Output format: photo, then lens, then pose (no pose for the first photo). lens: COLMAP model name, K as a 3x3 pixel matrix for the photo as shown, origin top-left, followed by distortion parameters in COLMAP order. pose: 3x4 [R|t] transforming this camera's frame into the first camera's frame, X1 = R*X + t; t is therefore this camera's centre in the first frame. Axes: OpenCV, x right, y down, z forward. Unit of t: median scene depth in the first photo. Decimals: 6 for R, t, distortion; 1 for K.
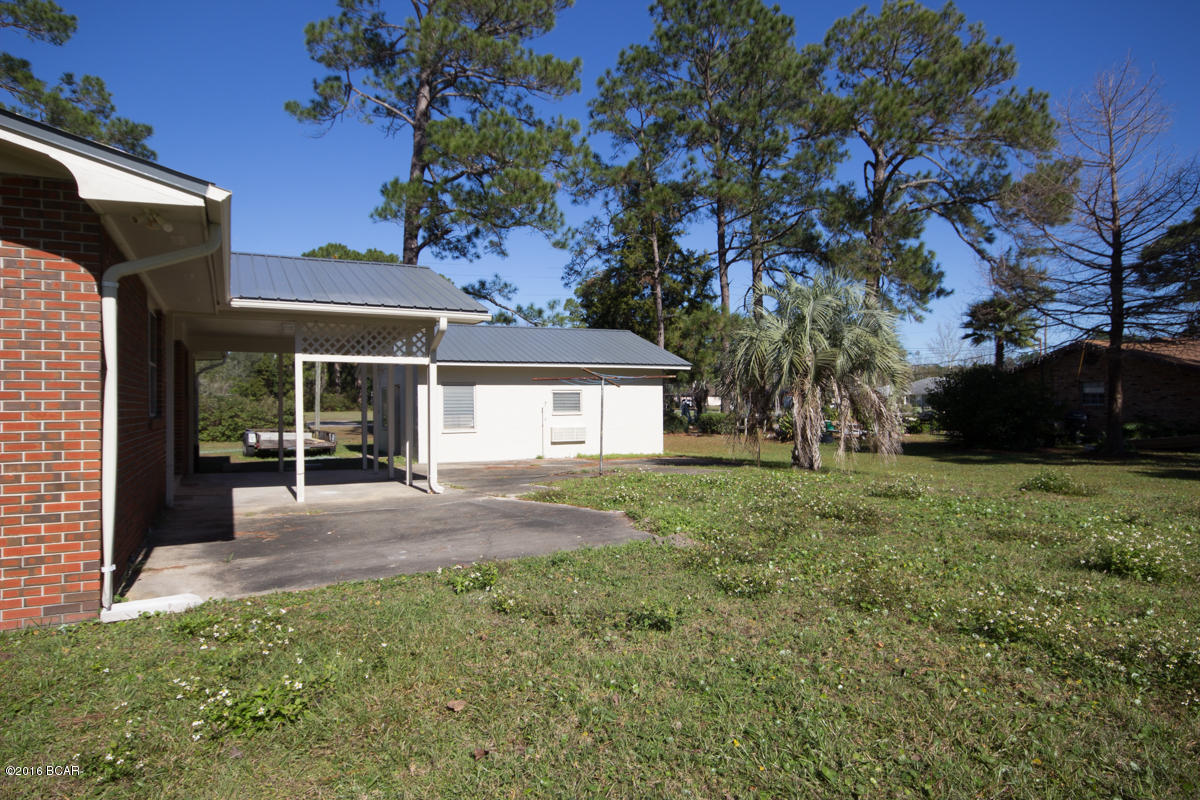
lens RADIAL K [[763.3, 0, 600.0], [0, 763.3, 400.0], [0, 0, 1]] dist [0.003532, 0.003591]
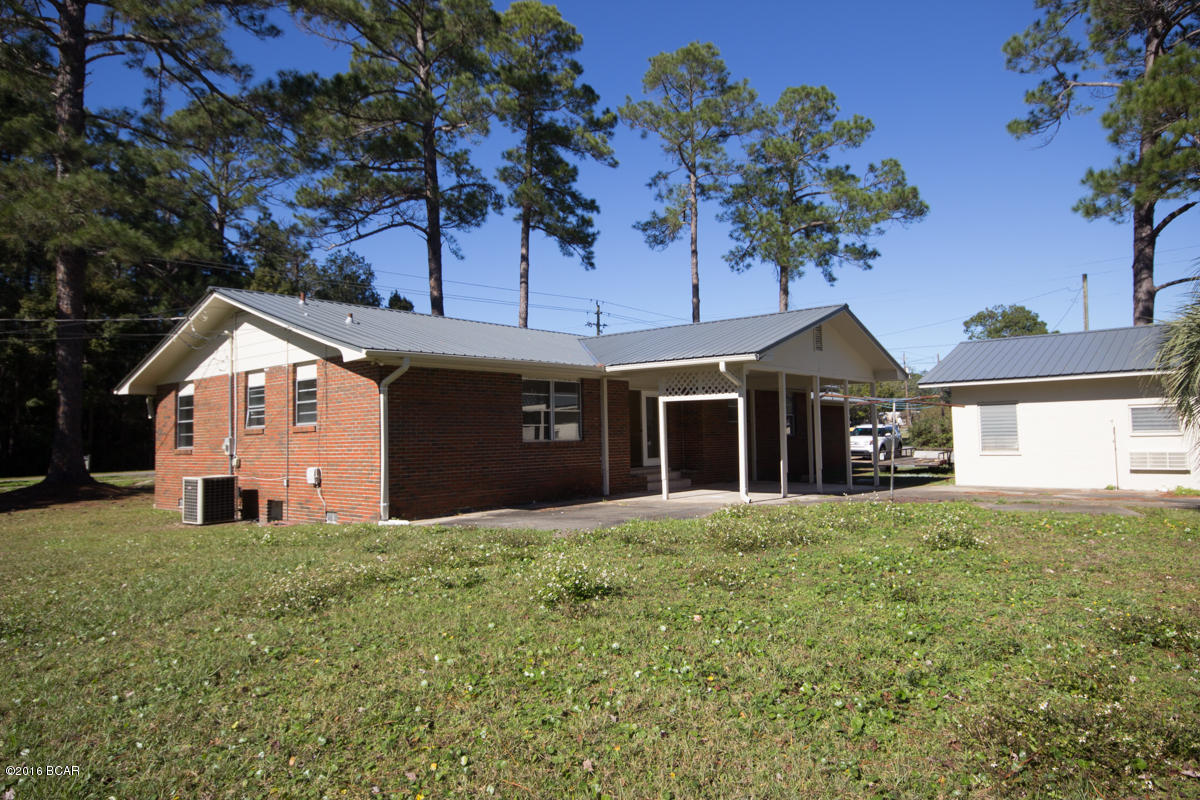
lens RADIAL K [[763.3, 0, 600.0], [0, 763.3, 400.0], [0, 0, 1]] dist [0.003532, 0.003591]
pose [[0.372297, -0.043580, -0.927090, 0.501809], [0.024149, 0.999014, -0.037264, -0.001722], [0.927800, -0.008516, 0.372982, 0.193349]]
